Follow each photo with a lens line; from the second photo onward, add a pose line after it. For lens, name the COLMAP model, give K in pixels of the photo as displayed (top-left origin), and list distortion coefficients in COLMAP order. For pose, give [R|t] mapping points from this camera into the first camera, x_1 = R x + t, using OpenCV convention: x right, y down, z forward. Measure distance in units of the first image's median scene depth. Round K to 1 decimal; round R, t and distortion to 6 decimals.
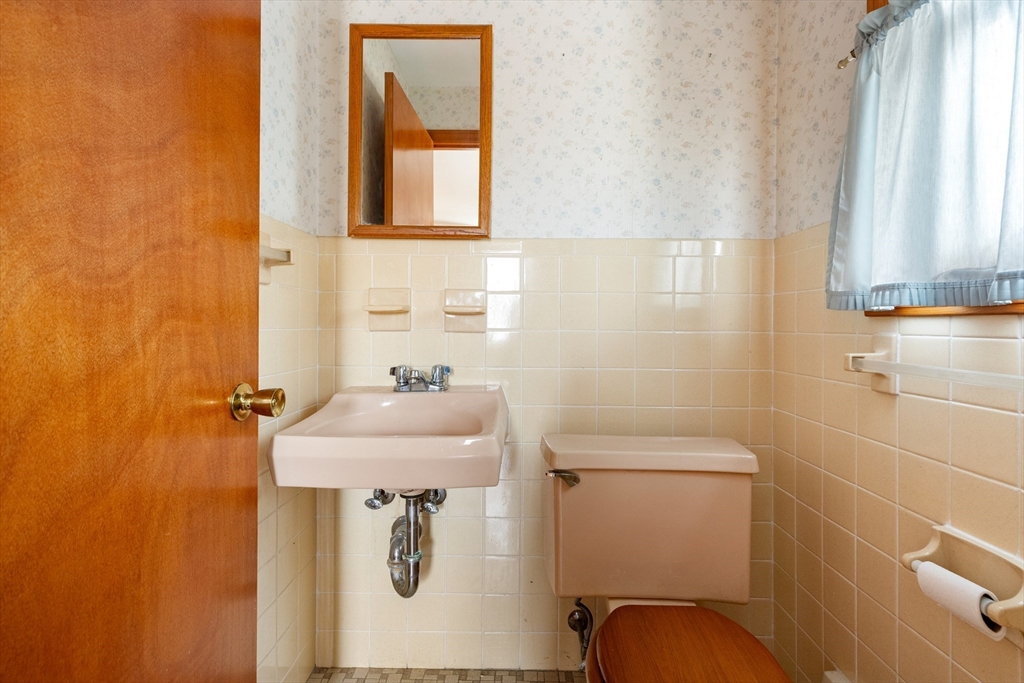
lens RADIAL K [[469.1, 0, 511.4], [0, 469.1, 335.7], [0, 0, 1]] dist [0.005360, -0.001182]
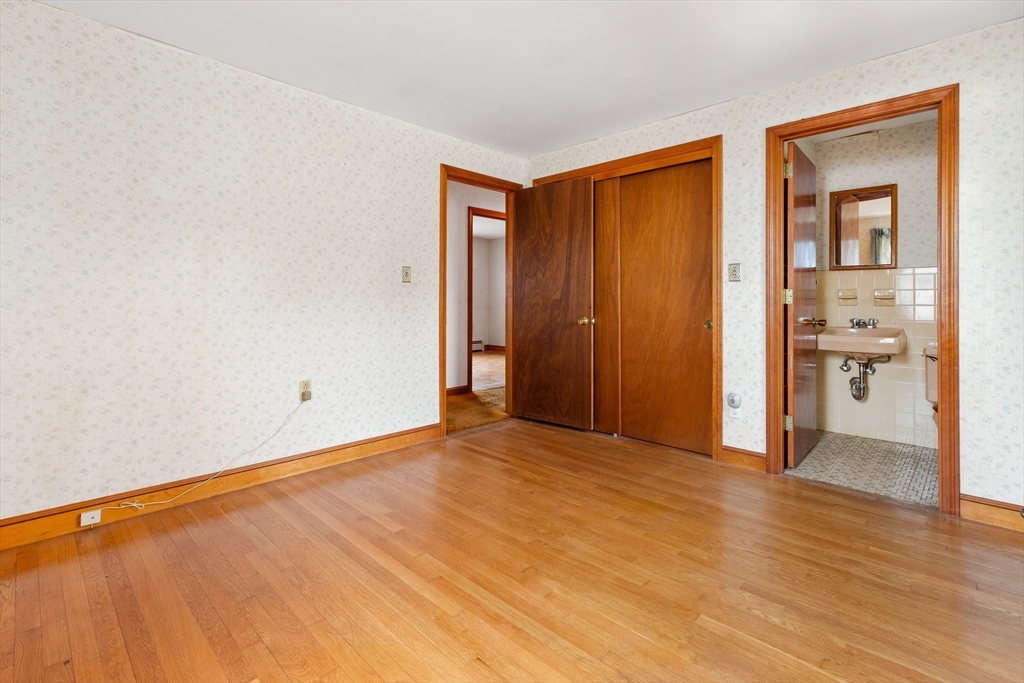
lens RADIAL K [[469.1, 0, 511.5], [0, 469.1, 297.3], [0, 0, 1]] dist [0.005360, -0.001182]
pose [[0.725520, -0.009561, -0.688135, 0.194771], [-0.006386, 0.999767, -0.020623, 0.011189], [0.688172, 0.019357, 0.725290, -2.304781]]
